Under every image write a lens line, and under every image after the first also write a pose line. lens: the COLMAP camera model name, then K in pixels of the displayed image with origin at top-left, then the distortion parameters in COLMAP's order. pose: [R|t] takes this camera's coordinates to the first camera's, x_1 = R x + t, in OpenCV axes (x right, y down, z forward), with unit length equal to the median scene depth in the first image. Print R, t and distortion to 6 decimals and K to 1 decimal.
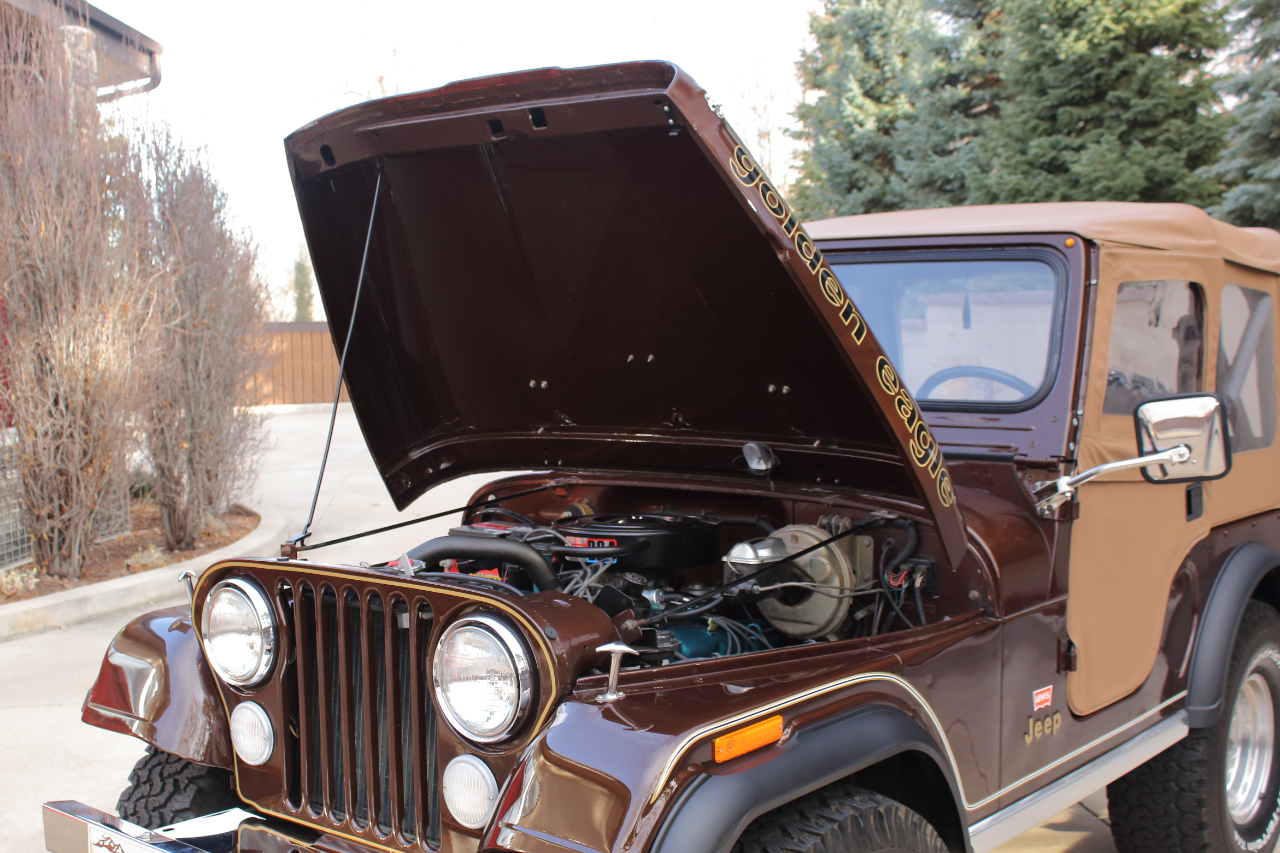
lens RADIAL K [[1508.4, 0, 578.2], [0, 1508.4, 492.8], [0, 0, 1]] dist [-0.076487, 0.000000]
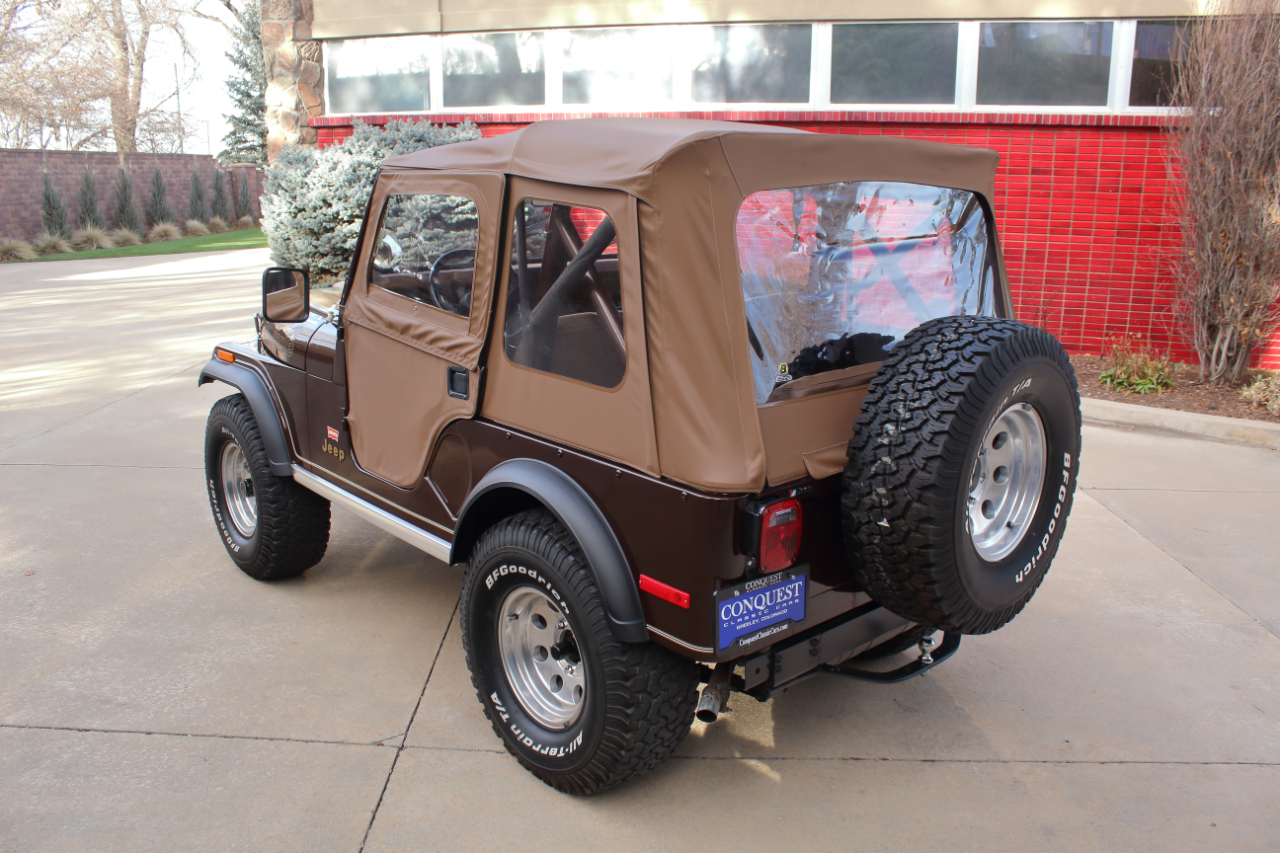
lens RADIAL K [[1060.7, 0, 659.6], [0, 1060.7, 442.2], [0, 0, 1]] dist [-0.147583, 0.110355]
pose [[-0.094699, 0.266688, -0.959119, 0.505330], [-0.126915, 0.952353, 0.277337, -0.084226], [0.987383, 0.147990, -0.056341, 0.503714]]
